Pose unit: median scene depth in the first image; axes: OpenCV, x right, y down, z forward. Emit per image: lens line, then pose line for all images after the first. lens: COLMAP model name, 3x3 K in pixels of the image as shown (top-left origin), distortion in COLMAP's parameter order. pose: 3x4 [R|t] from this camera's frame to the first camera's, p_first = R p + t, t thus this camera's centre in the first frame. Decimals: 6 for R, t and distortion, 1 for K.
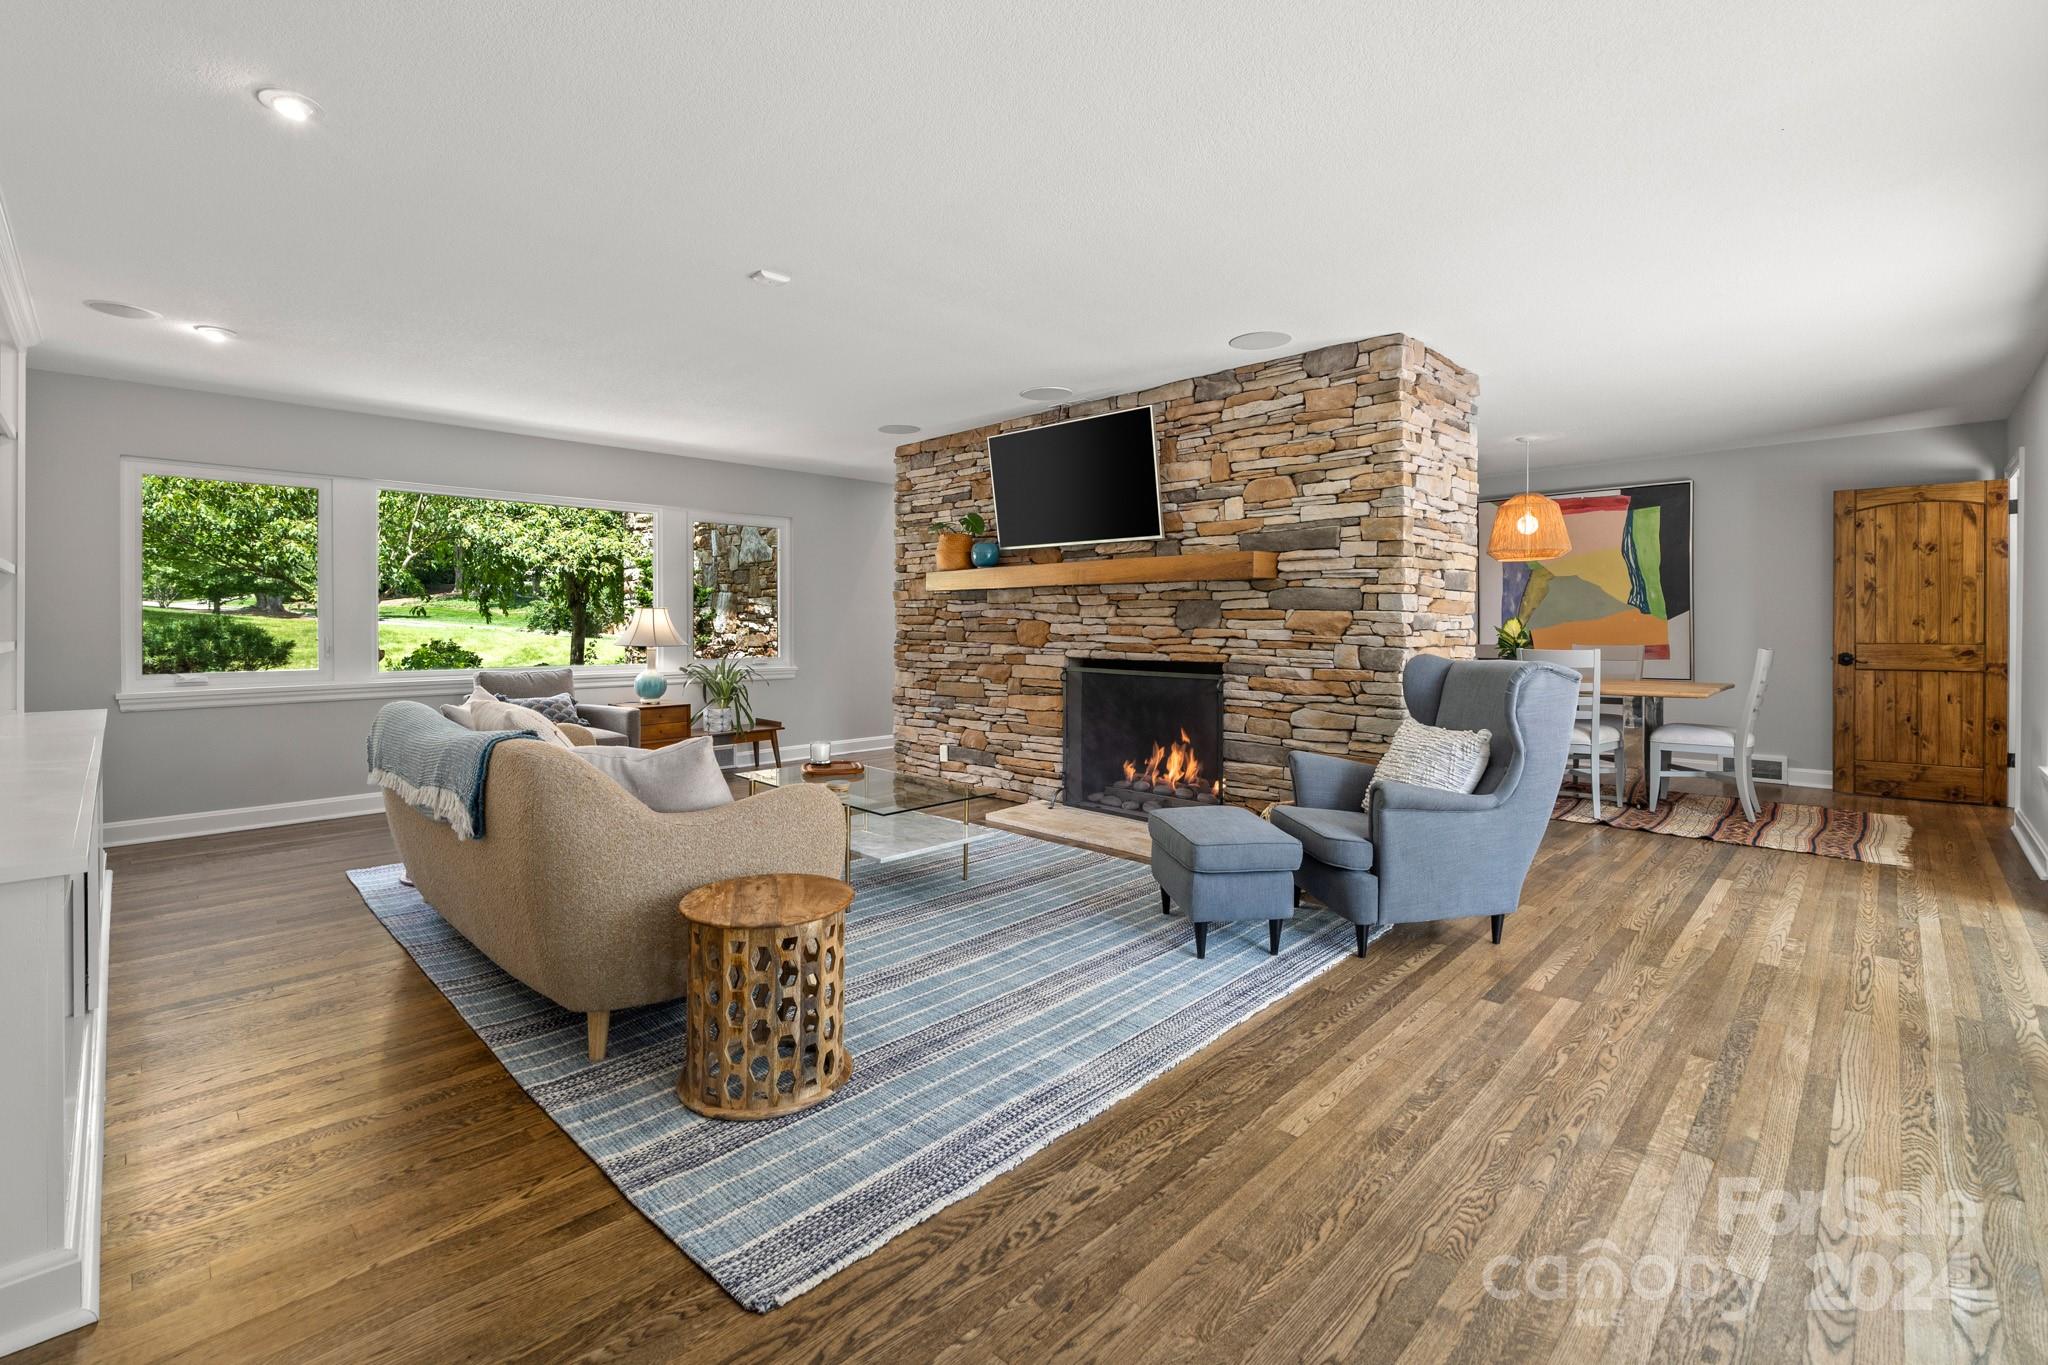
lens RADIAL K [[885.9, 0, 1008.1], [0, 885.9, 624.6], [0, 0, 1]] dist [-0.017484, -0.000075]
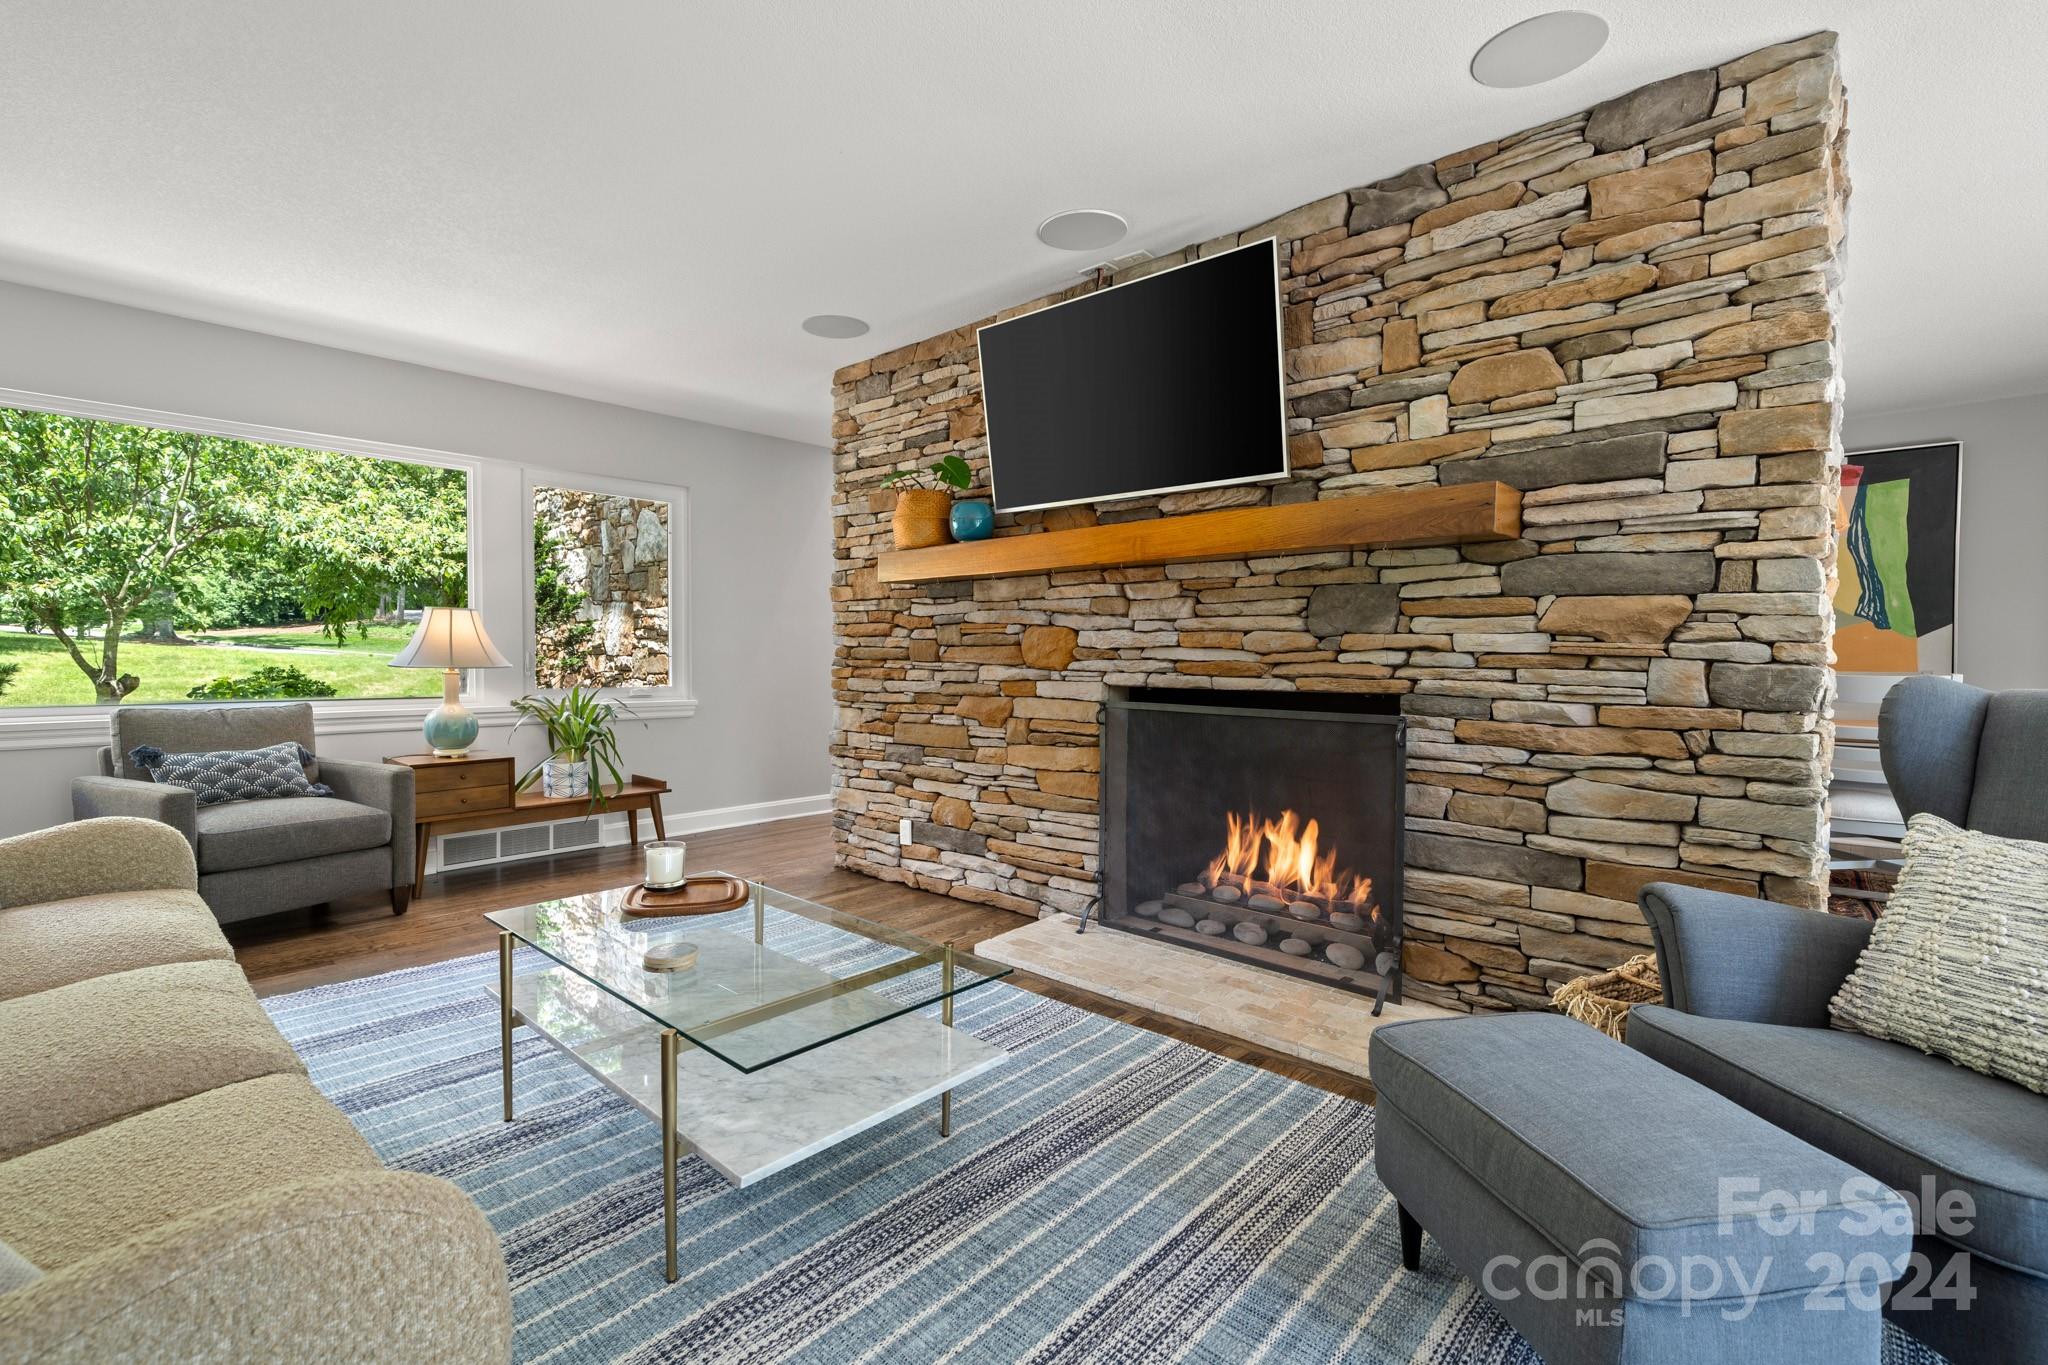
lens RADIAL K [[899.6, 0, 1019.5], [0, 899.6, 677.8], [0, 0, 1]] dist [-0.002335, -0.000161]
pose [[0.998771, 0.002566, 0.049502, -0.025073], [-0.003692, 0.999736, 0.022673, 0.018053], [-0.049431, -0.022828, 0.998517, 0.386044]]
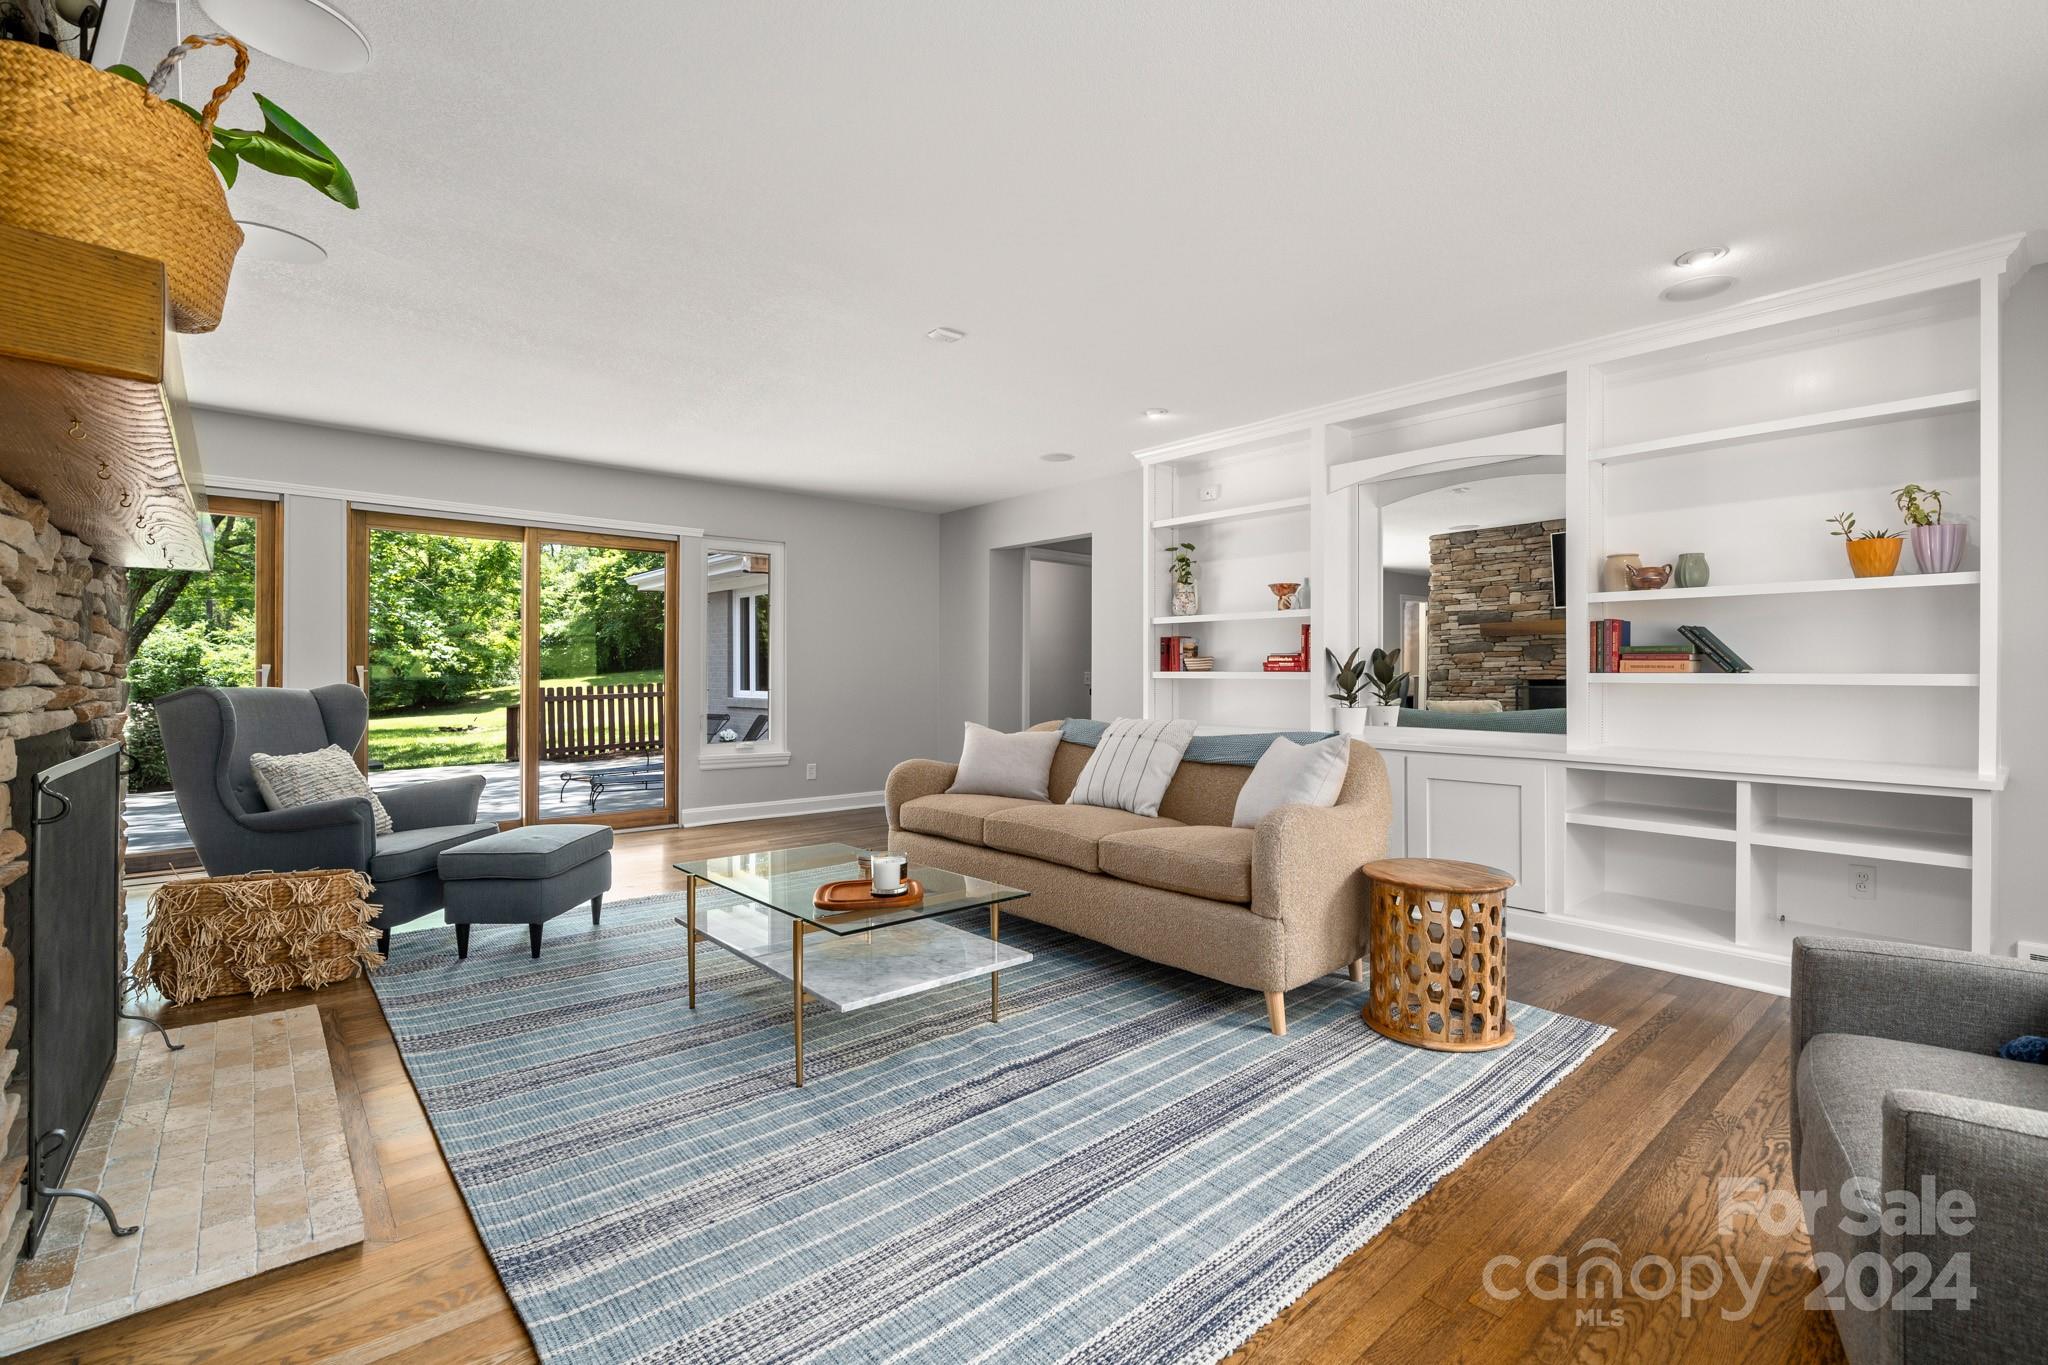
lens RADIAL K [[921.1, 0, 1027.7], [0, 921.1, 672.7], [0, 0, 1]] dist [0.002817, 0.000271]
pose [[-0.997096, -0.002417, 0.076122, -0.283694], [-0.002468, 0.999997, -0.000578, 0.013910], [-0.076121, -0.000764, -0.997098, 1.297417]]
